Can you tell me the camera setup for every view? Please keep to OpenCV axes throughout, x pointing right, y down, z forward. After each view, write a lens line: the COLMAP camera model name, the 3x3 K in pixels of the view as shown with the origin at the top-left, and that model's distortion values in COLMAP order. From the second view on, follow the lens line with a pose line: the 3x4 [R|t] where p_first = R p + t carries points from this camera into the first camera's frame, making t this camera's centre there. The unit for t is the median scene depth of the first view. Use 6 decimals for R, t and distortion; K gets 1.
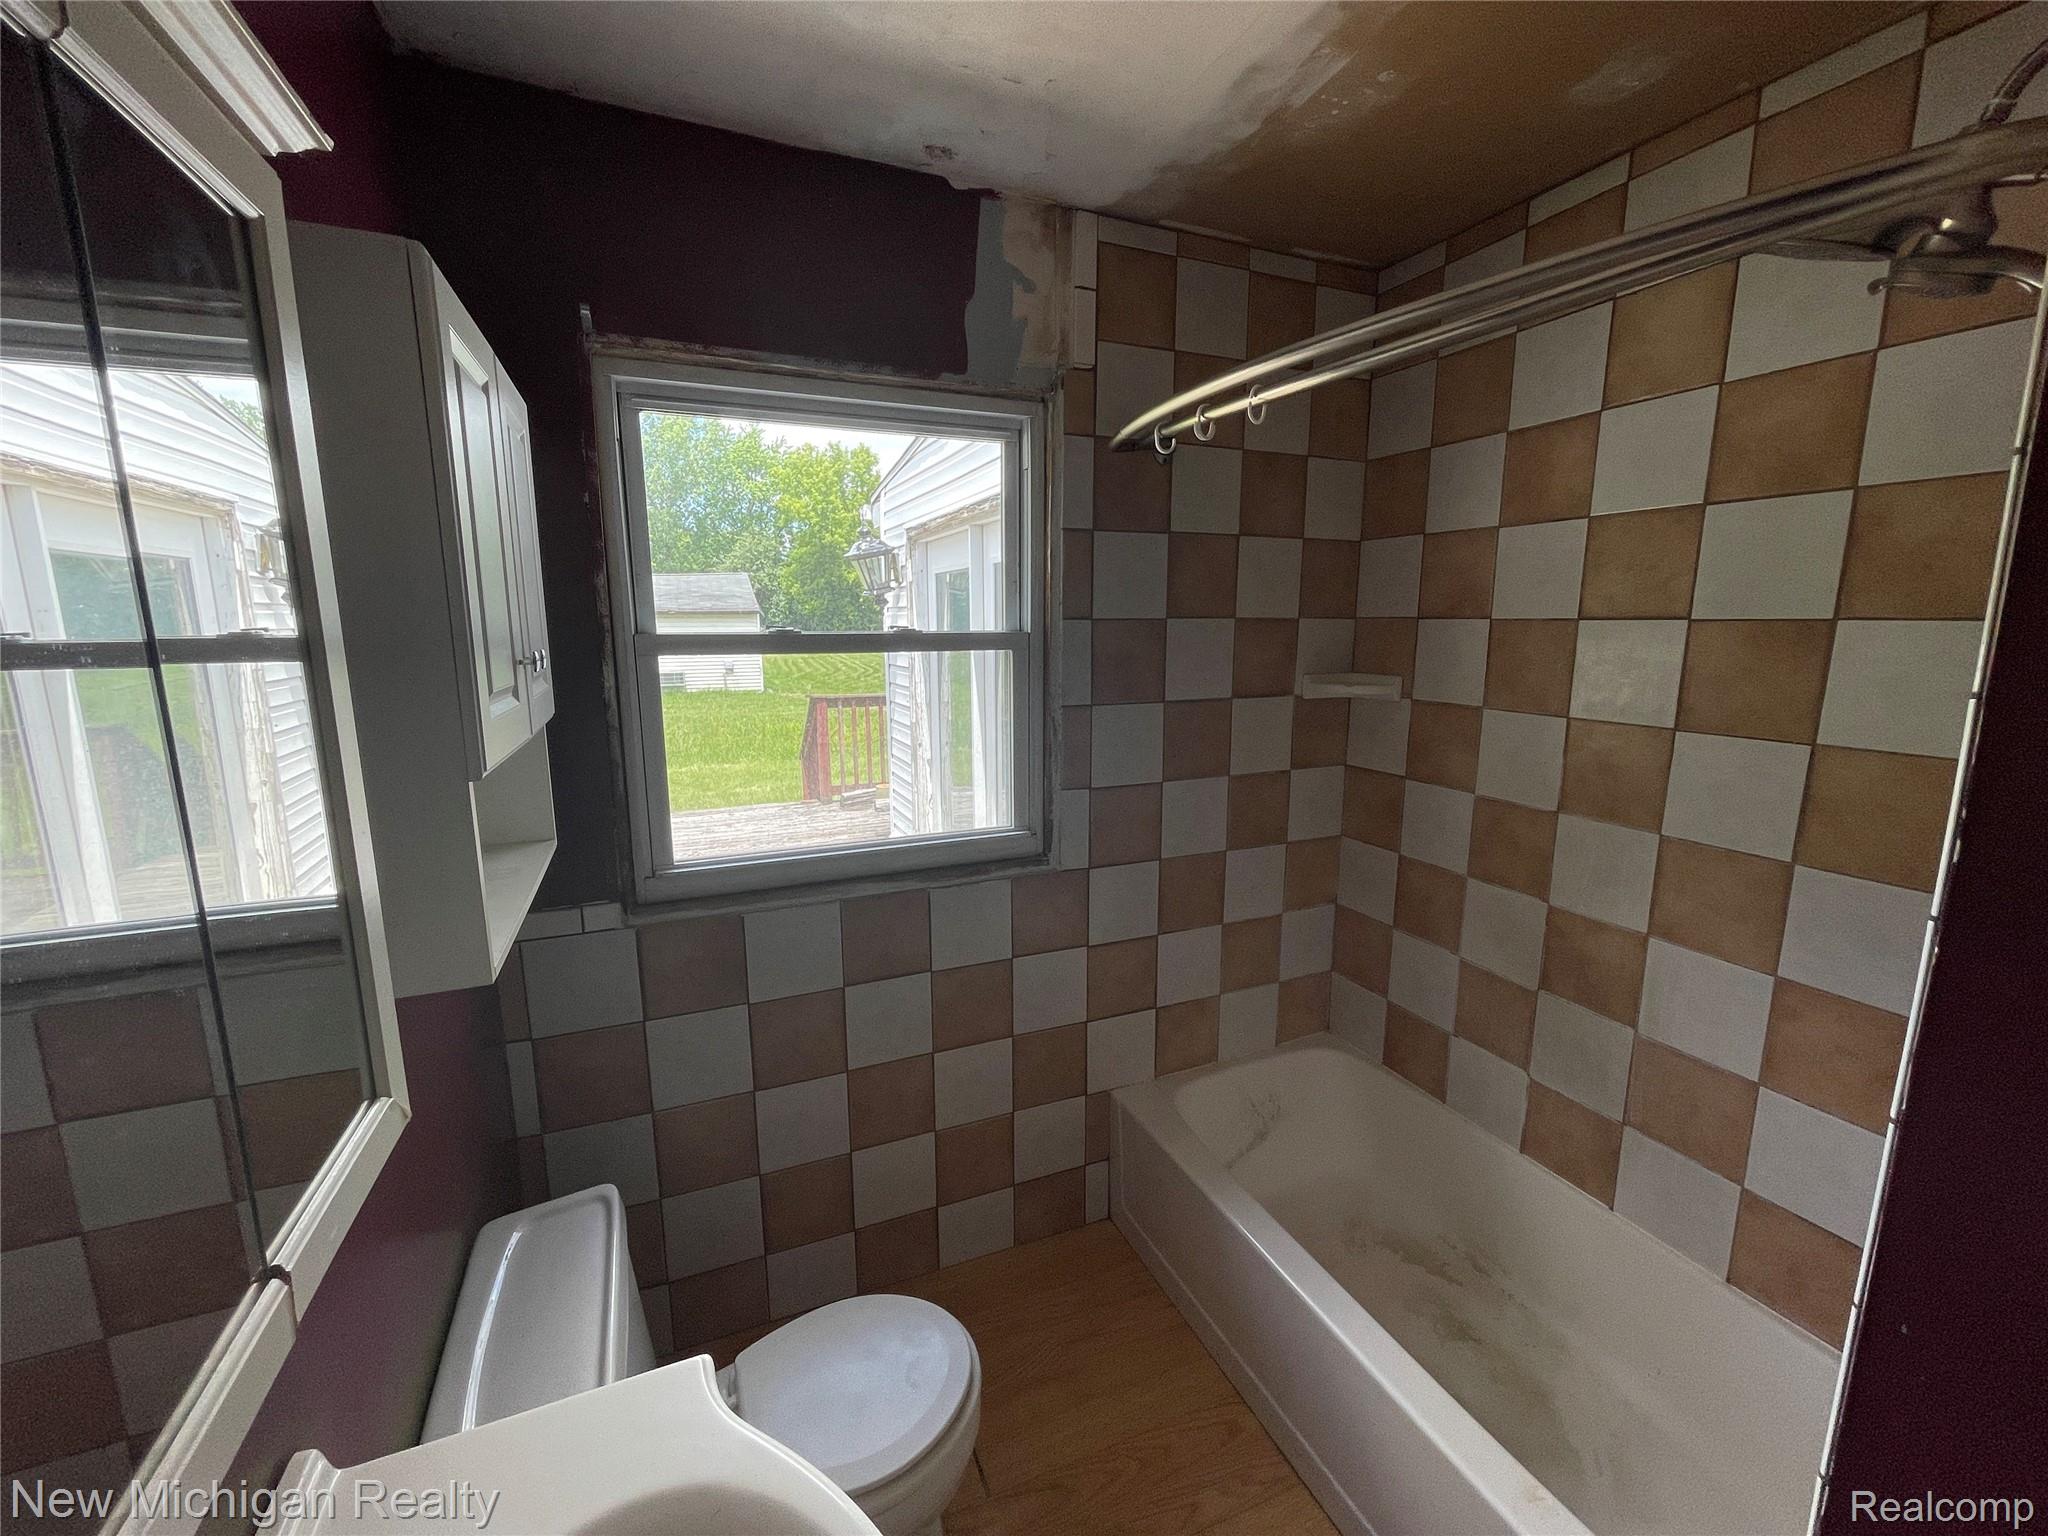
lens RADIAL K [[825.1, 0, 1020.3], [0, 825.1, 763.6], [0, 0, 1]] dist [-0.000268, 0.000388]
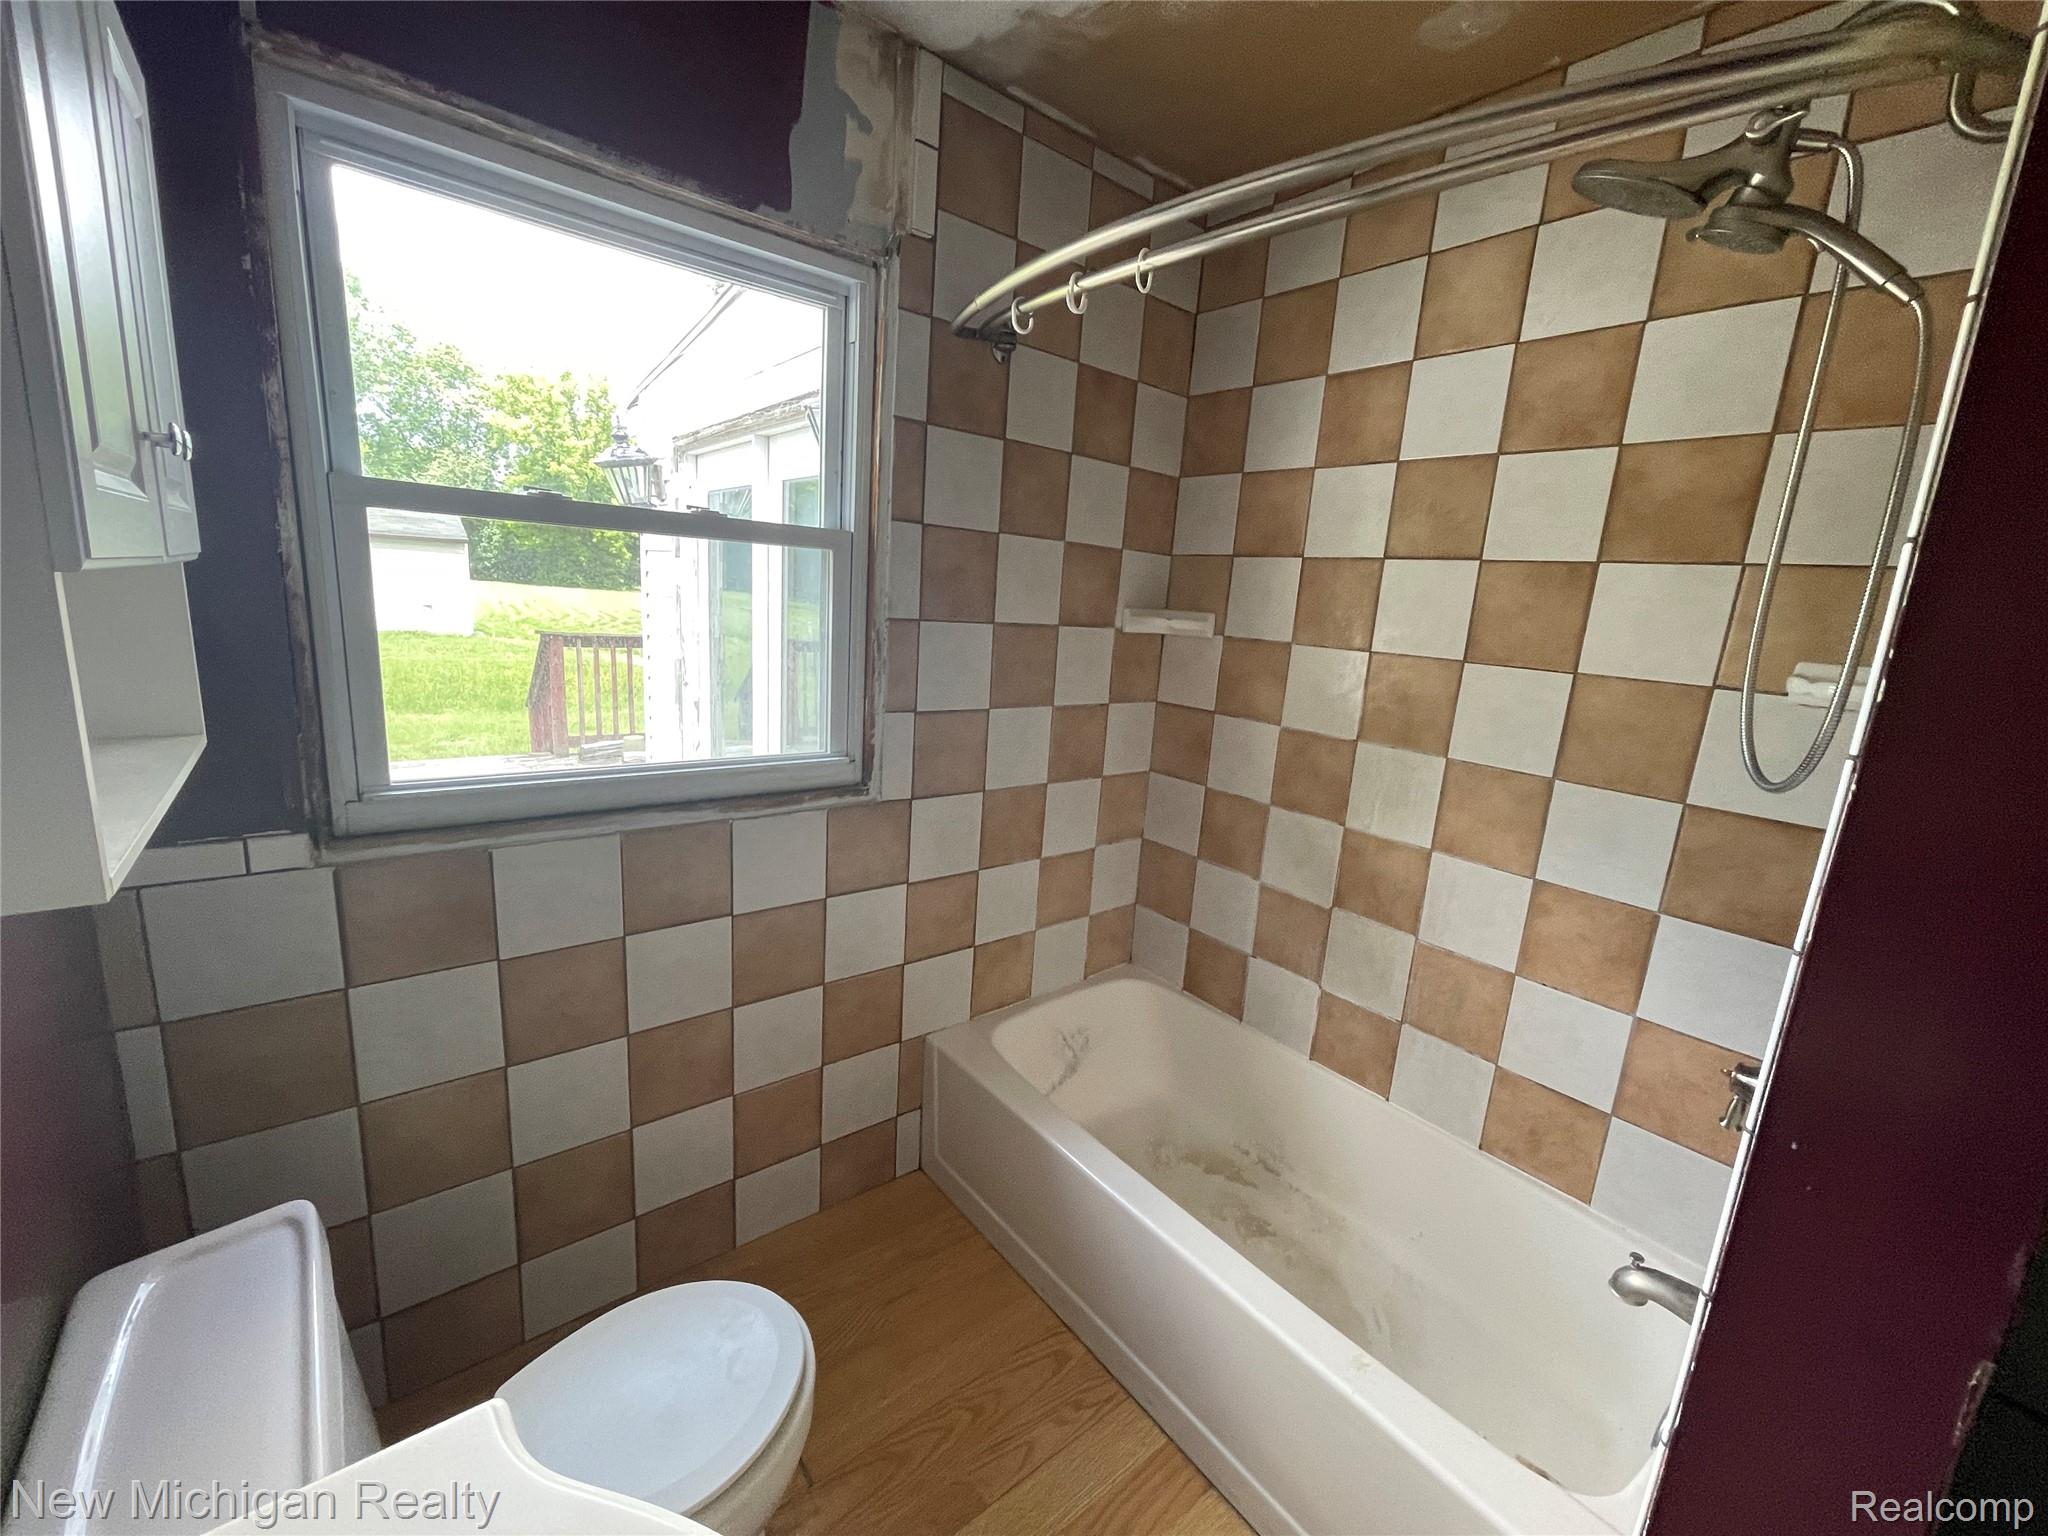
lens RADIAL K [[825.1, 0, 1020.3], [0, 825.1, 763.6], [0, 0, 1]] dist [-0.000268, 0.000388]
pose [[0.959288, 0.010637, 0.282230, -0.065498], [-0.021813, 0.999096, 0.036488, 0.054860], [-0.281586, -0.041158, 0.958653, 0.087369]]
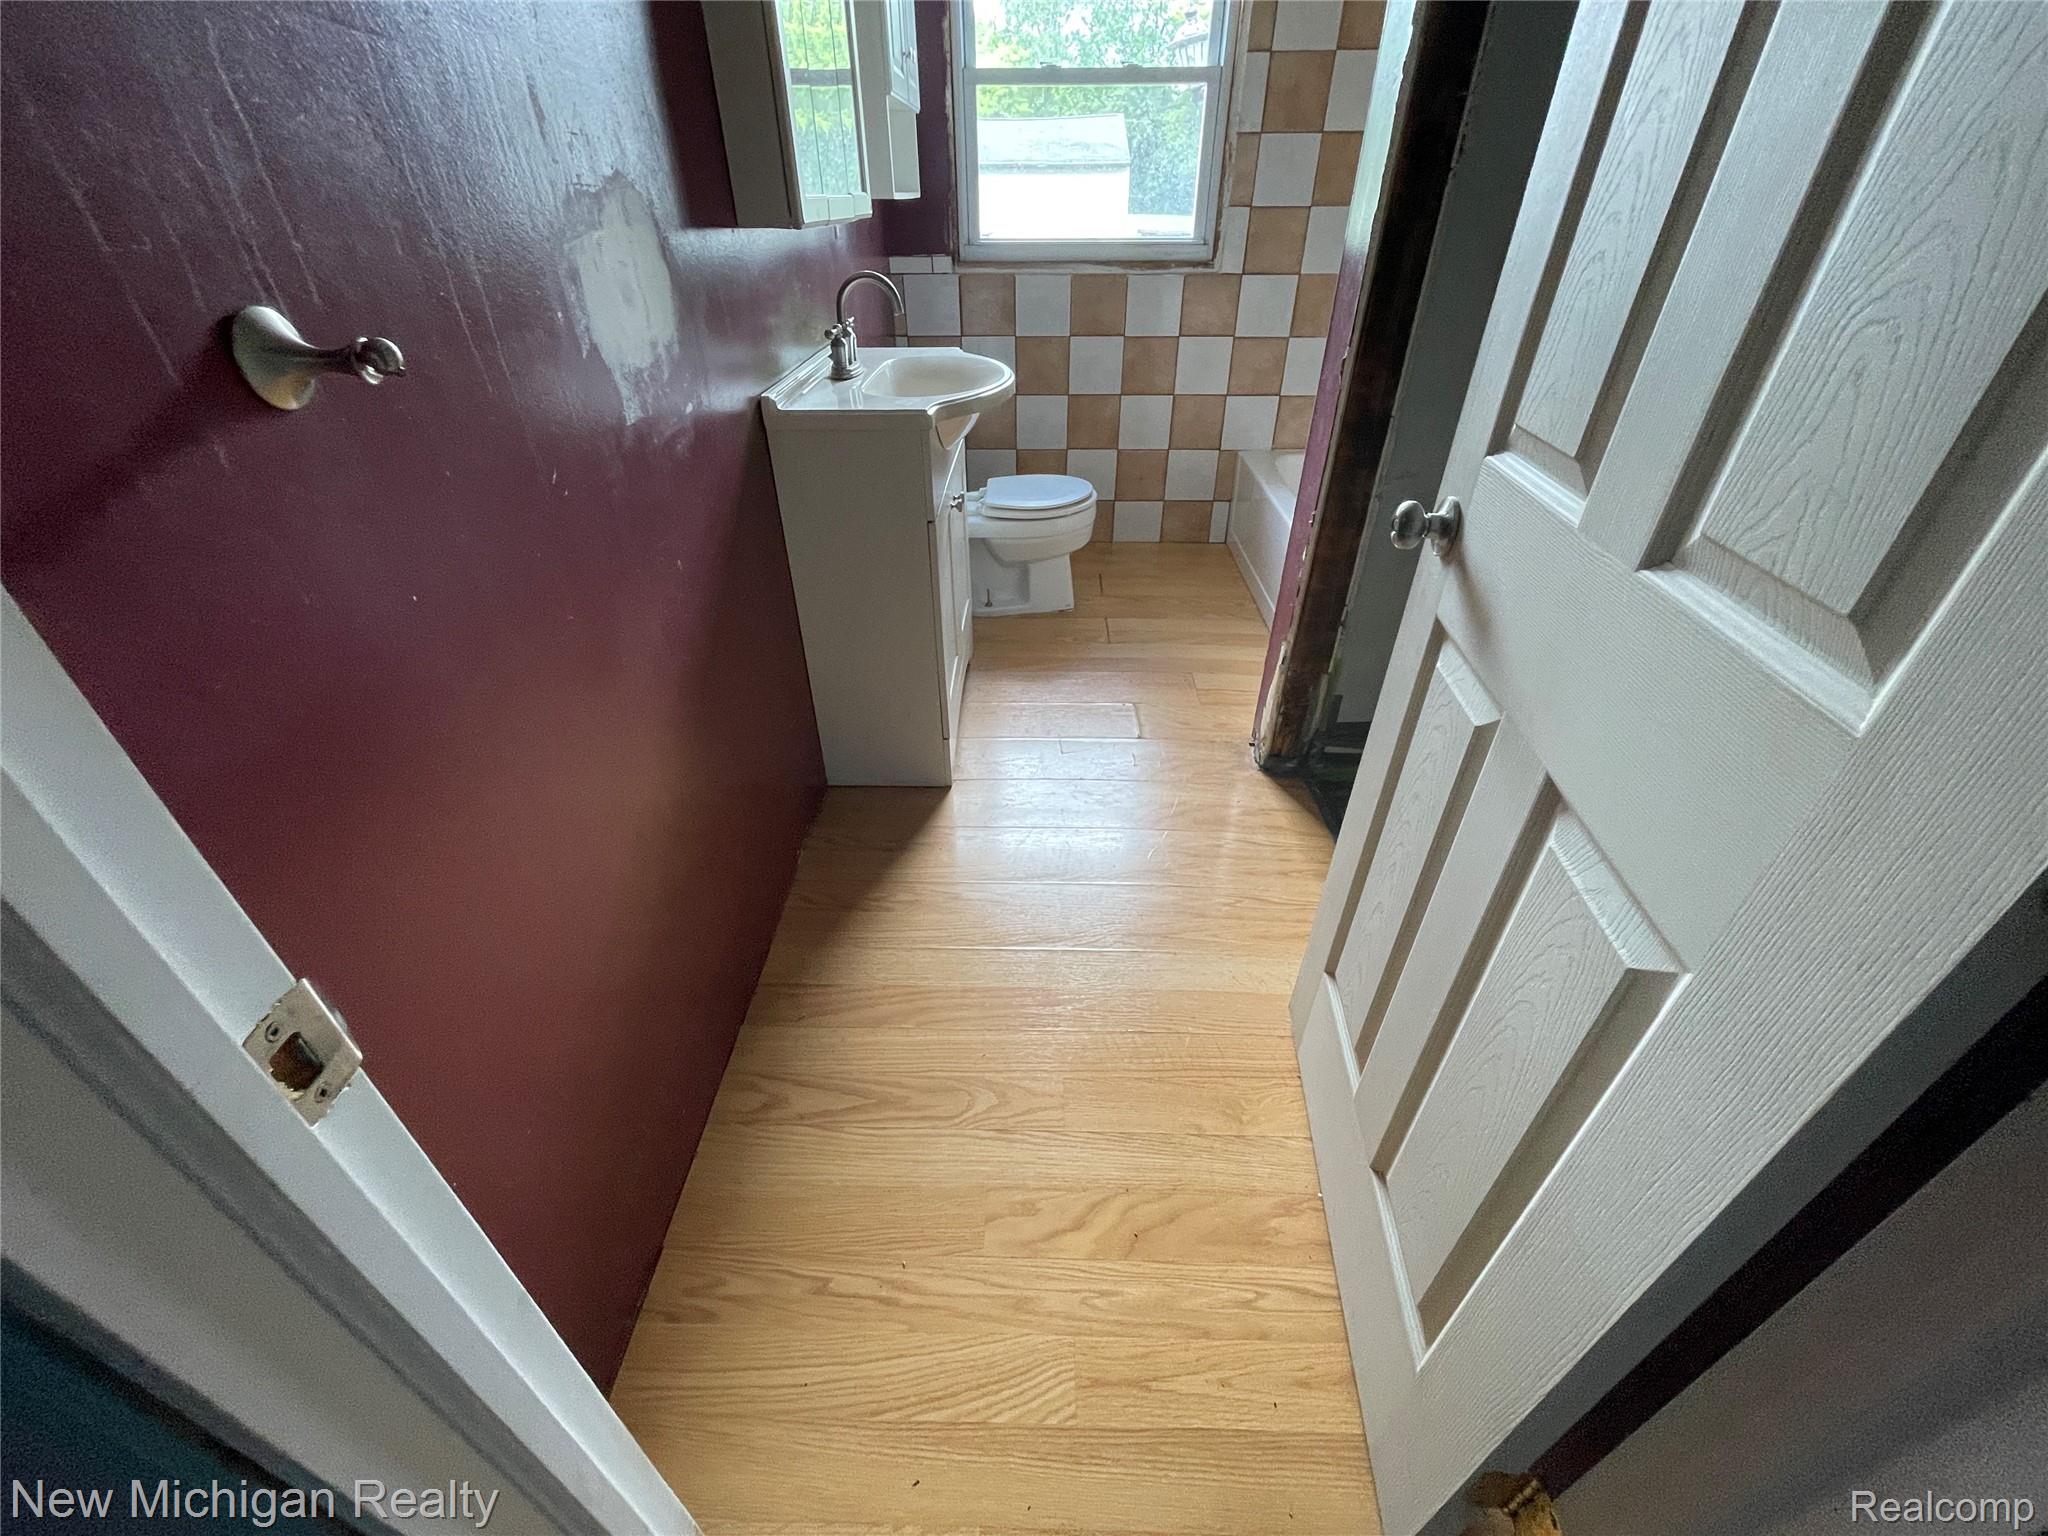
lens RADIAL K [[824.9, 0, 1018.8], [0, 824.9, 766.7], [0, 0, 1]] dist [-0.048352, 0.033119]
pose [[0.911899, 0.236838, -0.335183, 0.441696], [-0.069257, 0.893783, 0.443121, 0.317477], [0.404528, -0.380868, 0.831443, -0.729714]]
